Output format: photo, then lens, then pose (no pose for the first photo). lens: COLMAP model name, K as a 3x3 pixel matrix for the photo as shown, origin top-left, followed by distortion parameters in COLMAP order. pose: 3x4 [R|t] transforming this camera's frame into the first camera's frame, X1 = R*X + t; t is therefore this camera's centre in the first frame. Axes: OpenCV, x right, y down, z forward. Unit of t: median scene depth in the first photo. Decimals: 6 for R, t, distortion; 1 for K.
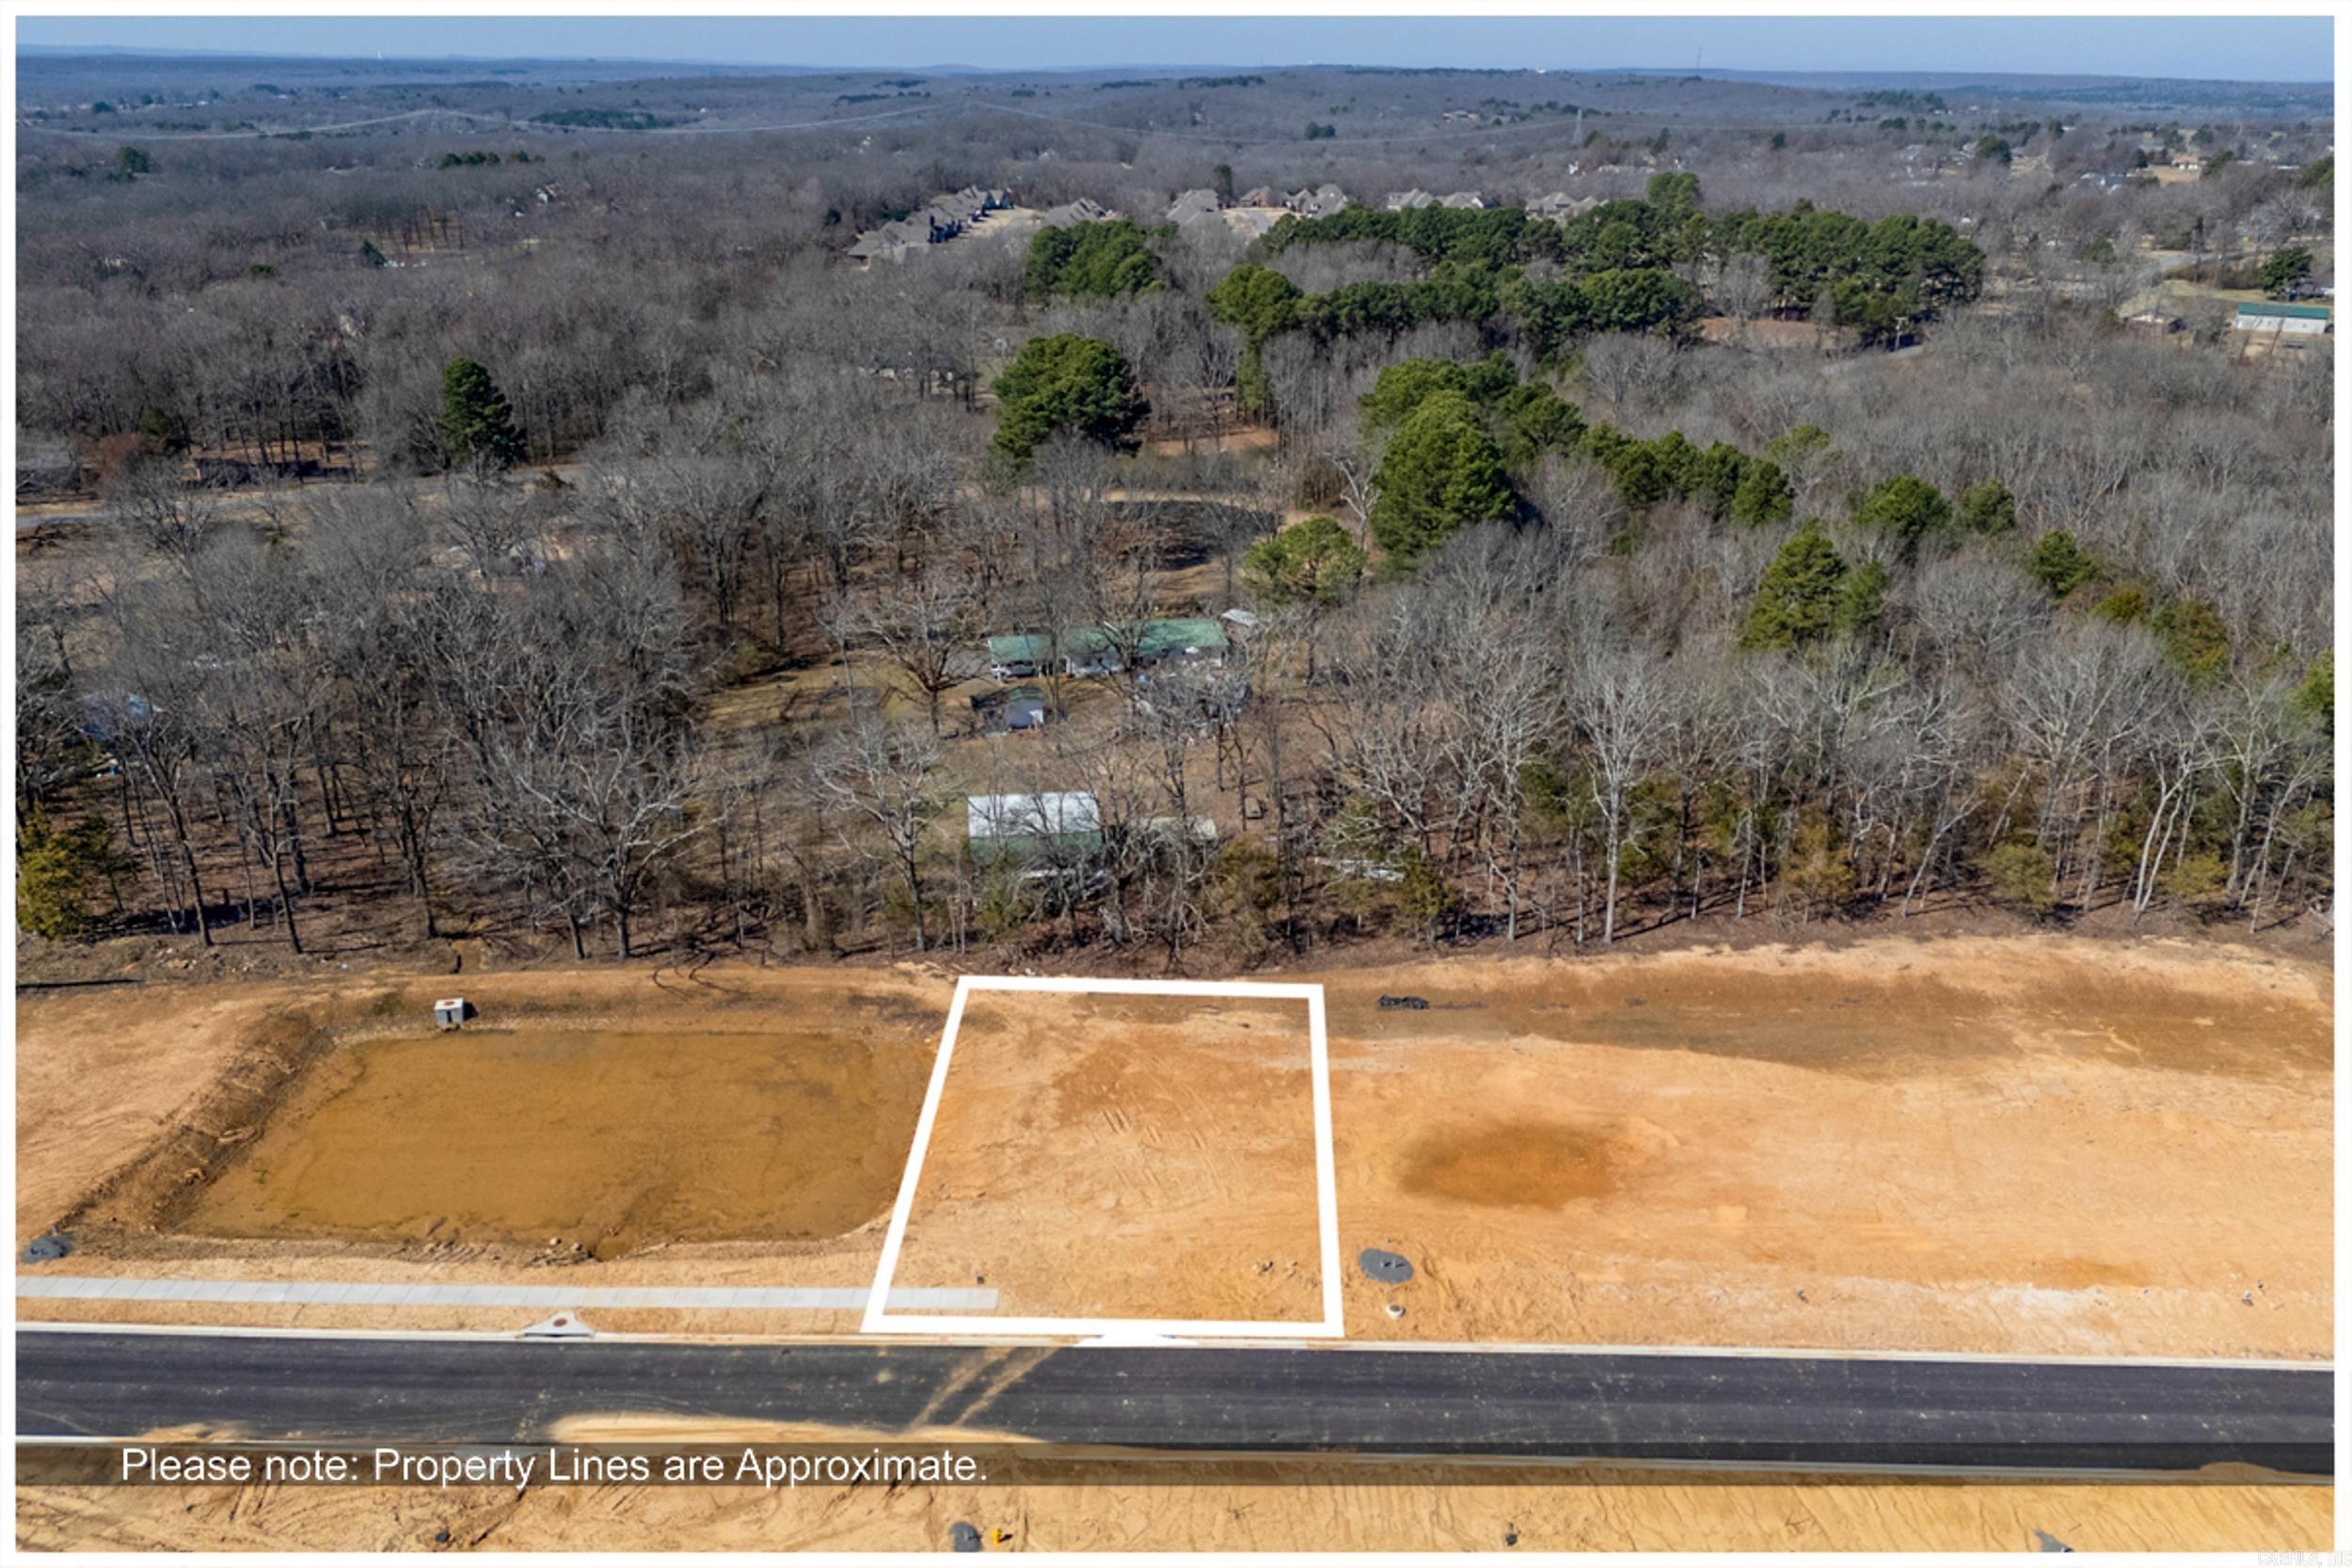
lens RADIAL K [[1589.9, 0, 1172.0], [0, 1589.9, 723.2], [0, 0, 1]] dist [0.072105, -0.059255]
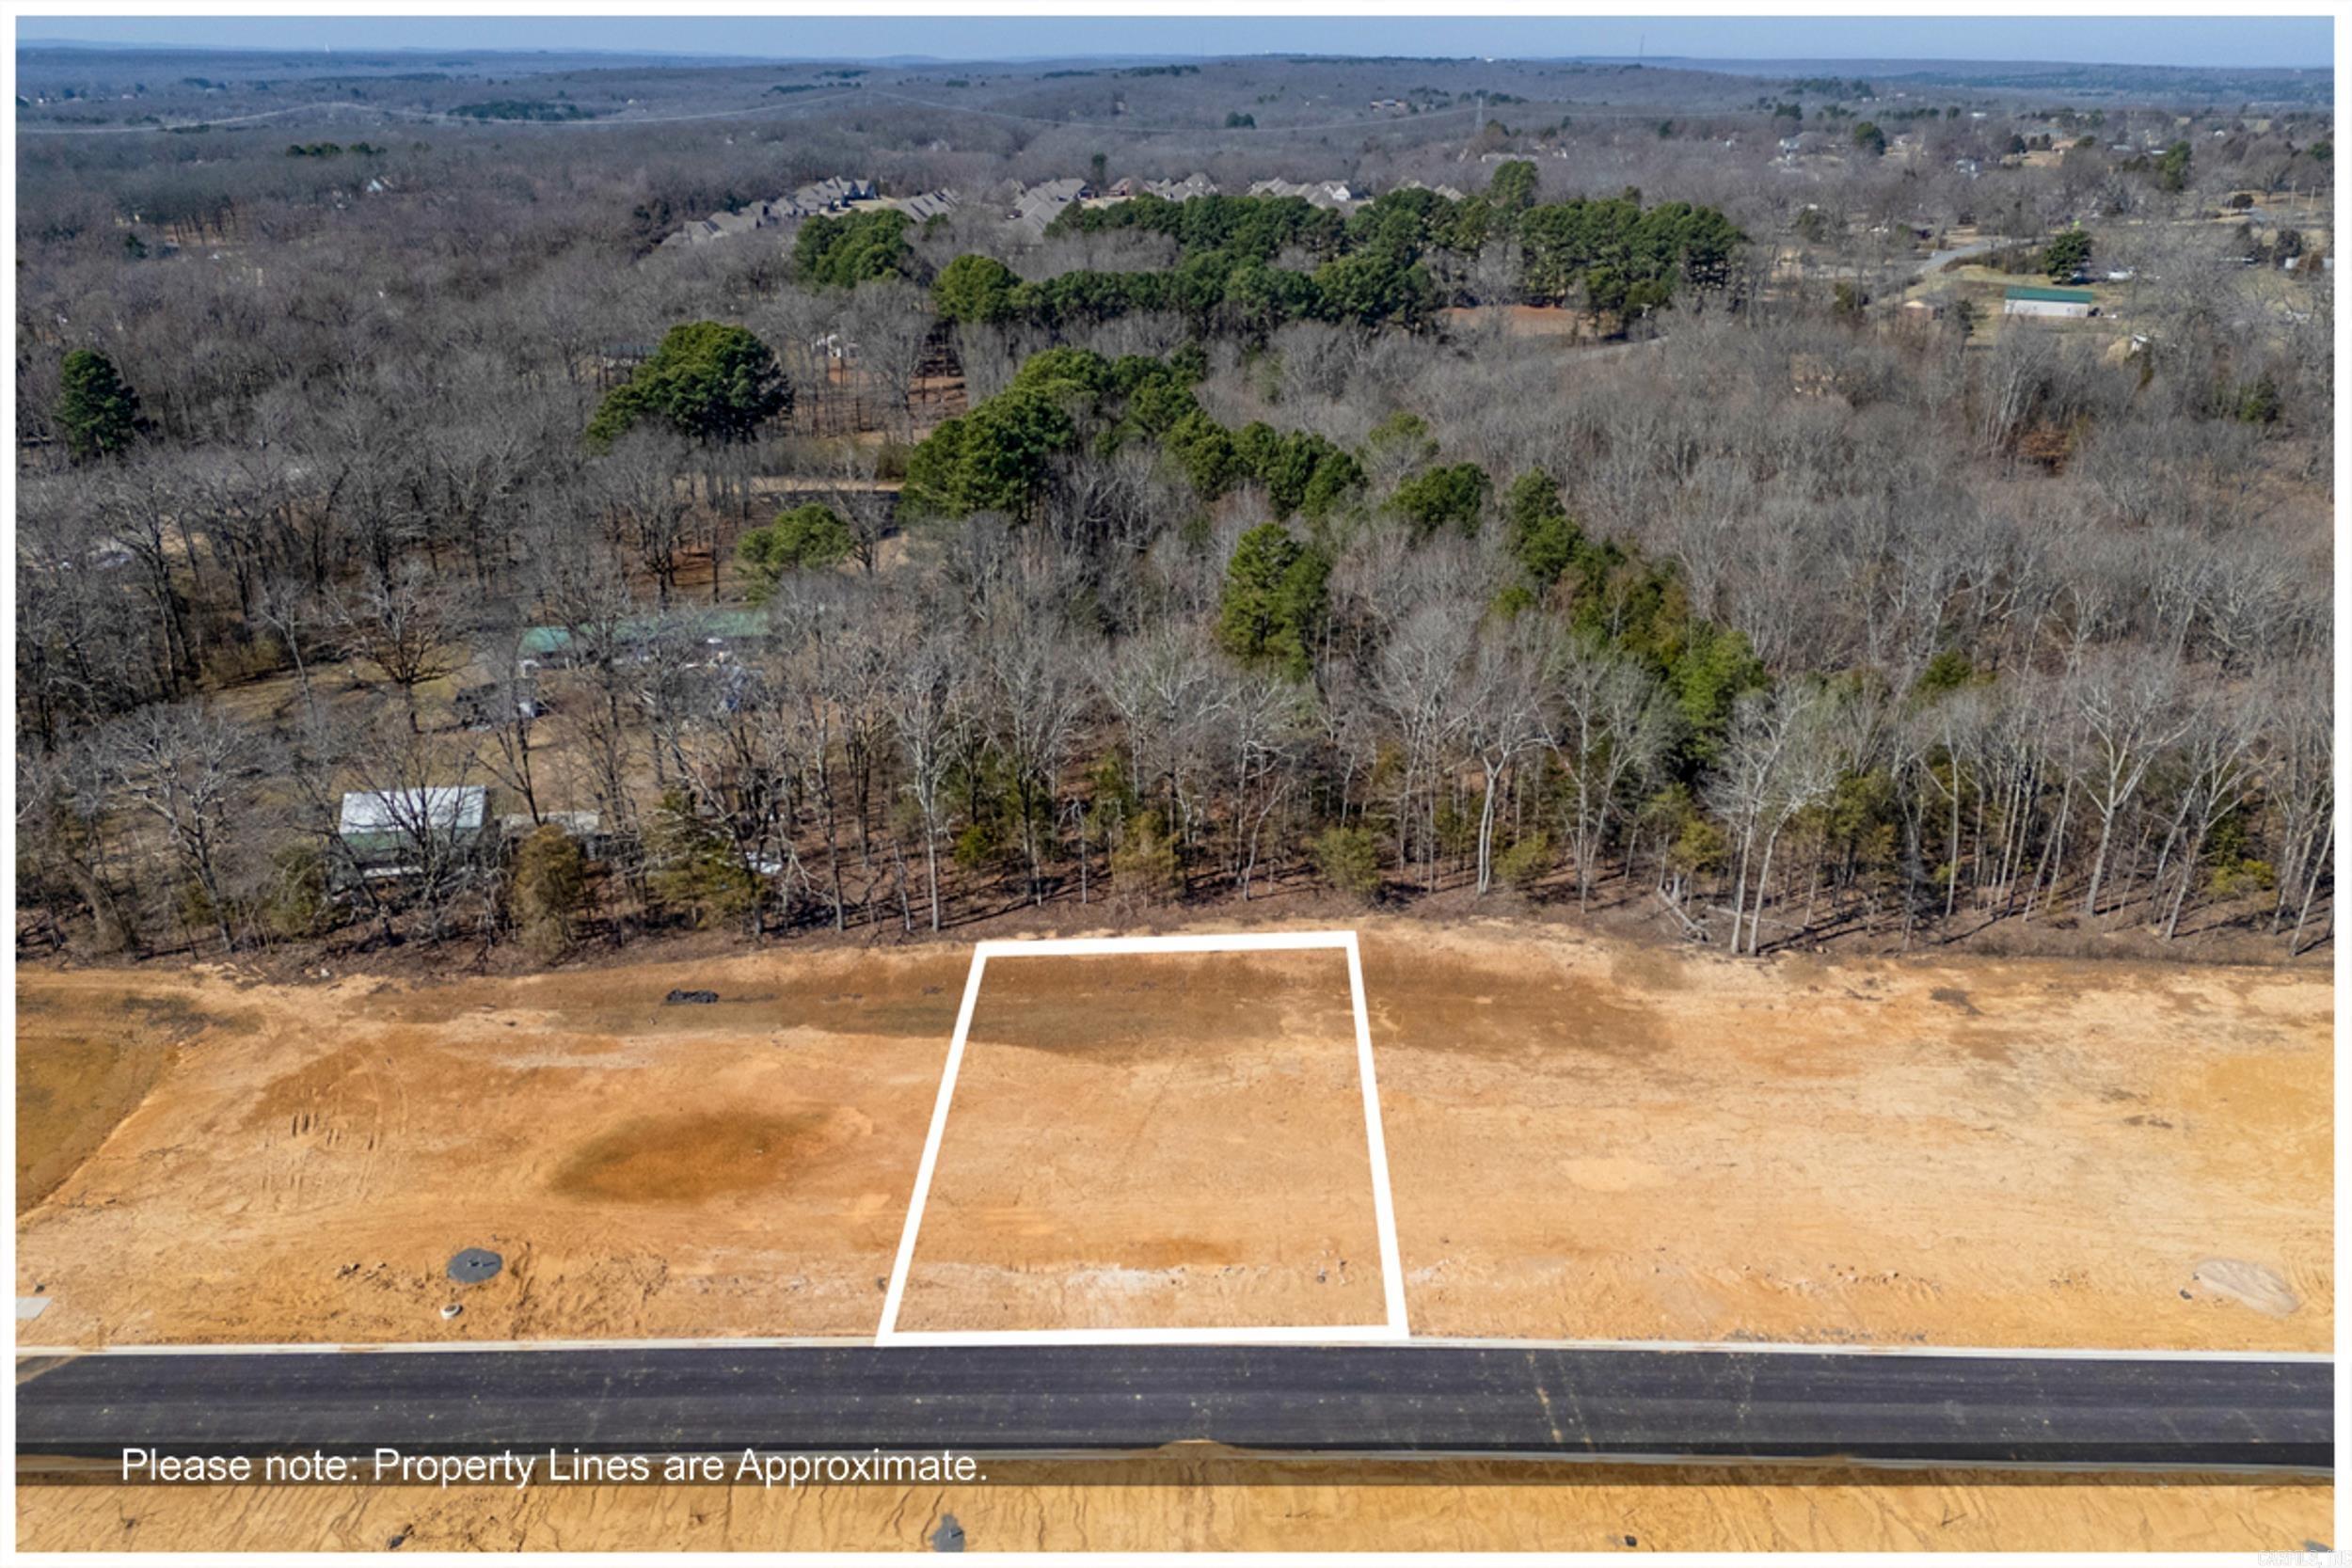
lens RADIAL K [[1589.9, 0, 1172.0], [0, 1589.9, 723.2], [0, 0, 1]] dist [0.072105, -0.059255]
pose [[0.999876, -0.009565, 0.012545, 0.151893], [0.009497, 0.999940, 0.005462, 0.001203], [-0.012597, -0.005343, 0.999906, 0.001519]]
